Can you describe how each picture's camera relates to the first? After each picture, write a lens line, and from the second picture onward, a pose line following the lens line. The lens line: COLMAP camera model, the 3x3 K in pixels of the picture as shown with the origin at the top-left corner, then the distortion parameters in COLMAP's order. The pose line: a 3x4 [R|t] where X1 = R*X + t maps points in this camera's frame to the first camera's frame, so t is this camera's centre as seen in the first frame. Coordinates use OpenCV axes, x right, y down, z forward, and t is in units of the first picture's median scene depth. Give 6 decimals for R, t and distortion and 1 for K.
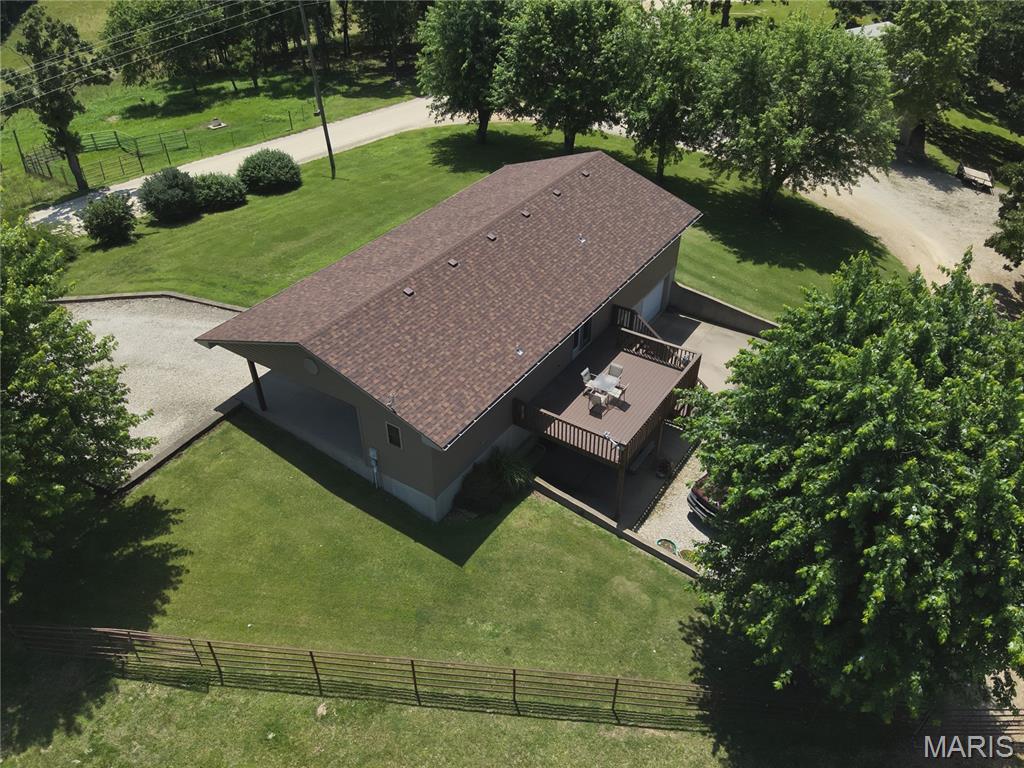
lens RADIAL K [[740.1, 0, 512.0], [0, 740.1, 384.0], [0, 0, 1]] dist [0.106233, -0.224367]
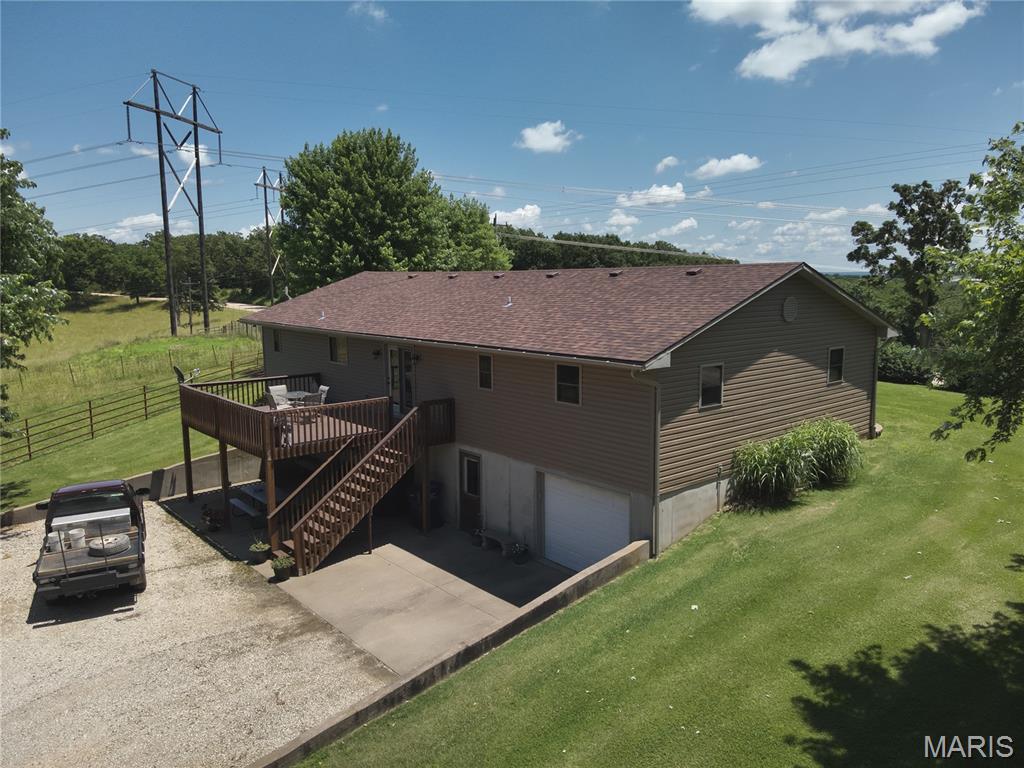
lens RADIAL K [[740.1, 0, 512.0], [0, 740.1, 384.0], [0, 0, 1]] dist [0.106233, -0.224367]
pose [[-0.263525, 0.150706, -0.952808, 0.773602], [-0.572830, 0.770270, 0.280266, -0.346059], [0.776157, 0.619654, -0.116656, 1.194659]]
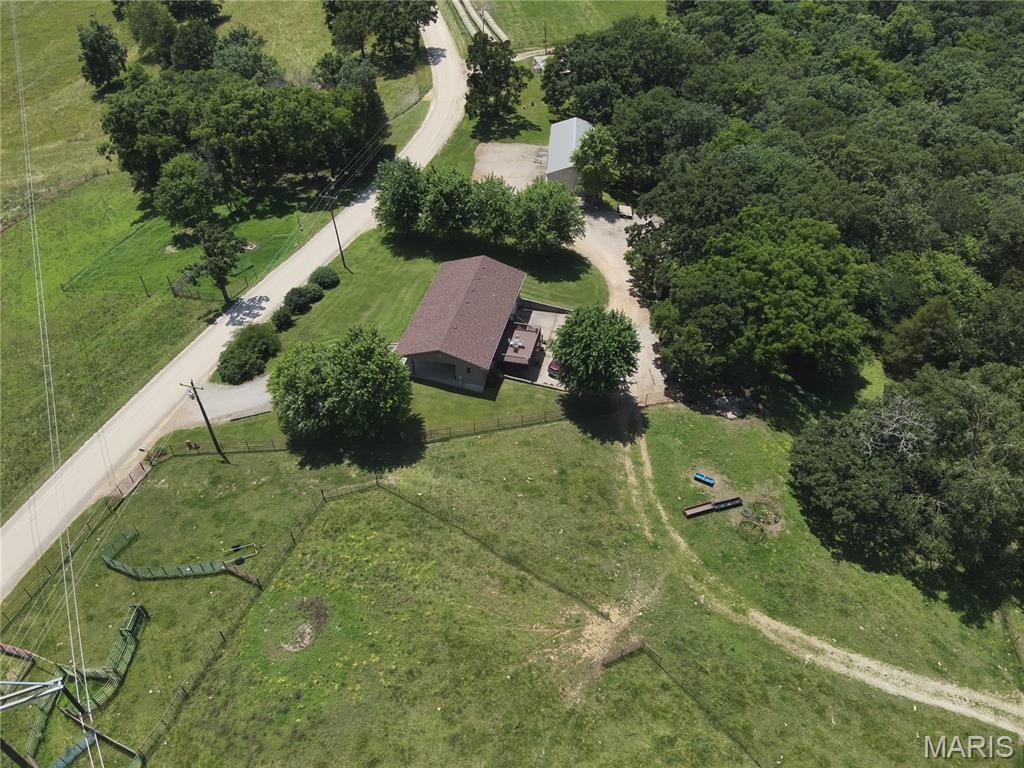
lens RADIAL K [[727.2, 0, 512.0], [0, 727.2, 384.0], [0, 0, 1]] dist [0.136928, -0.203722]
pose [[0.936076, -0.234302, 0.262419, -0.697804], [0.213600, 0.971236, 0.105241, -0.145015], [-0.279529, -0.042461, 0.959198, -1.859224]]
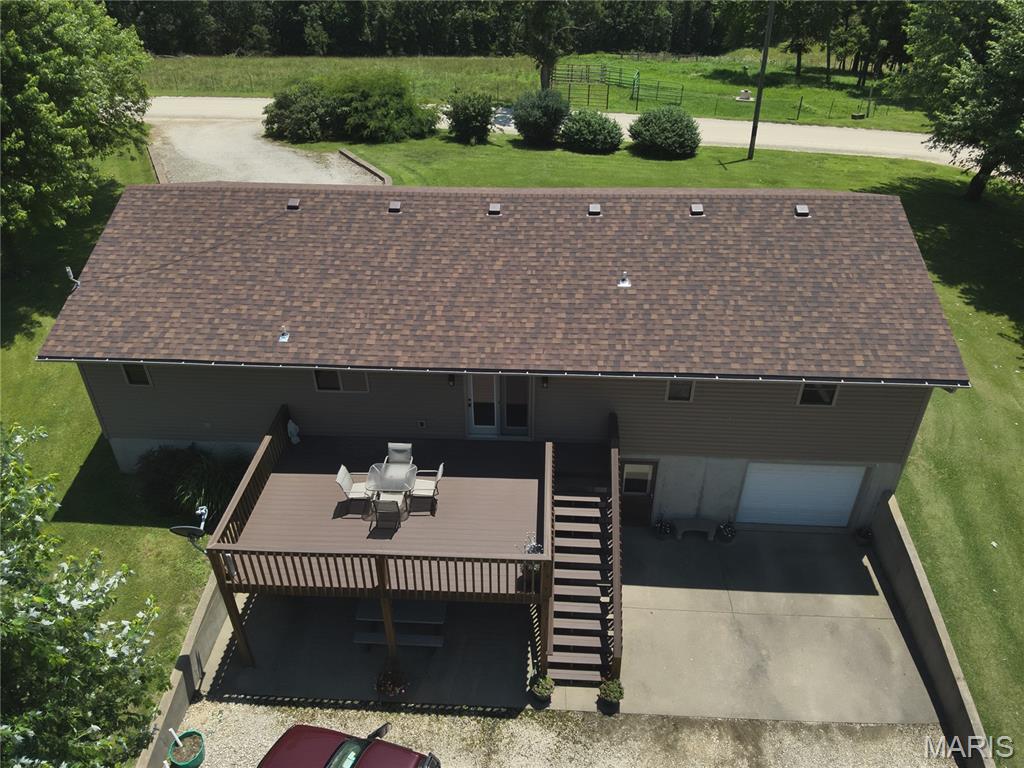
lens RADIAL K [[740.1, 0, 512.0], [0, 740.1, 384.0], [0, 0, 1]] dist [0.106233, -0.224367]
pose [[0.509835, 0.492357, -0.705445, 0.500963], [-0.520214, 0.829556, 0.203012, -0.208914], [0.685161, 0.263480, 0.679068, 0.613748]]
